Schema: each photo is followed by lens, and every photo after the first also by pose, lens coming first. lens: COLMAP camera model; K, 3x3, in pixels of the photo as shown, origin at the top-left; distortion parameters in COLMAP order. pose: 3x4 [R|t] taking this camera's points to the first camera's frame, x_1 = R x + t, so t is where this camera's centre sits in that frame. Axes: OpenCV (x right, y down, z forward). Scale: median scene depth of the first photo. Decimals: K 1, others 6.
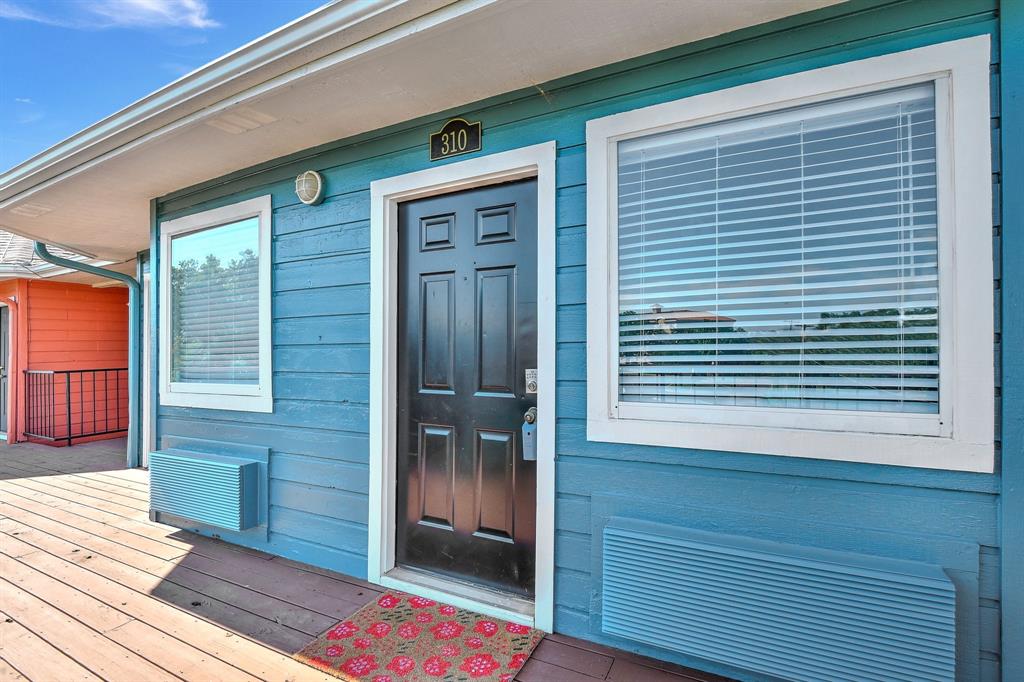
lens RADIAL K [[477.4, 0, 512.1], [0, 477.4, 312.3], [0, 0, 1]] dist [-0.002653, -0.000312]
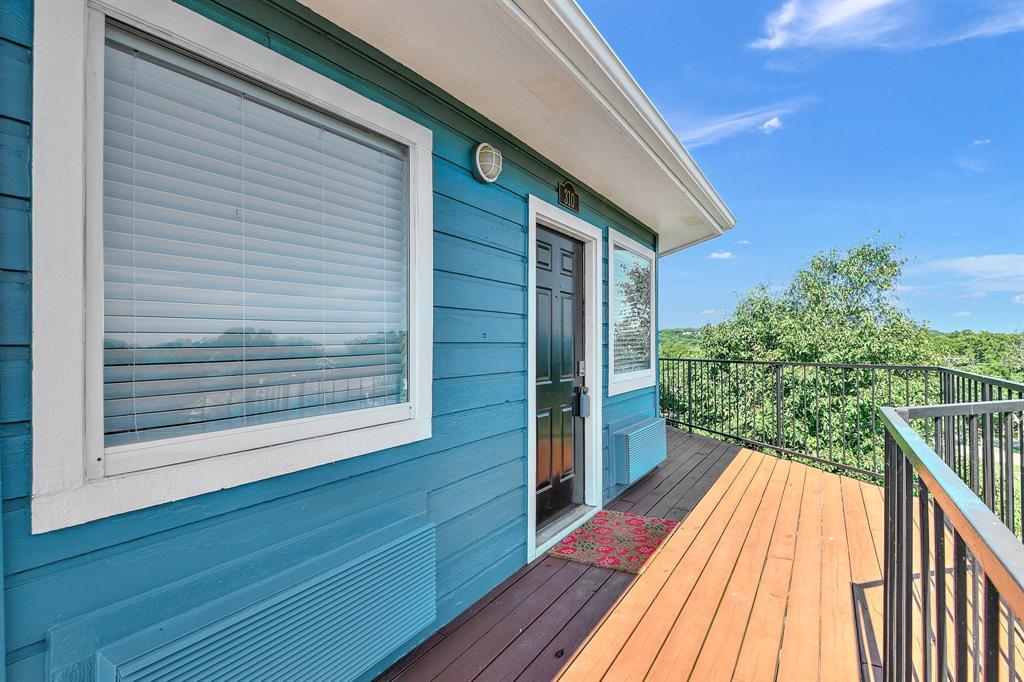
lens RADIAL K [[471.5, 0, 512.4], [0, 471.5, 340.8], [0, 0, 1]] dist [-0.006917, -0.001223]
pose [[0.114461, 0.040041, 0.992620, -1.465861], [-0.025678, 0.998973, -0.037336, 0.110645], [-0.993096, -0.021215, 0.115372, 0.984255]]
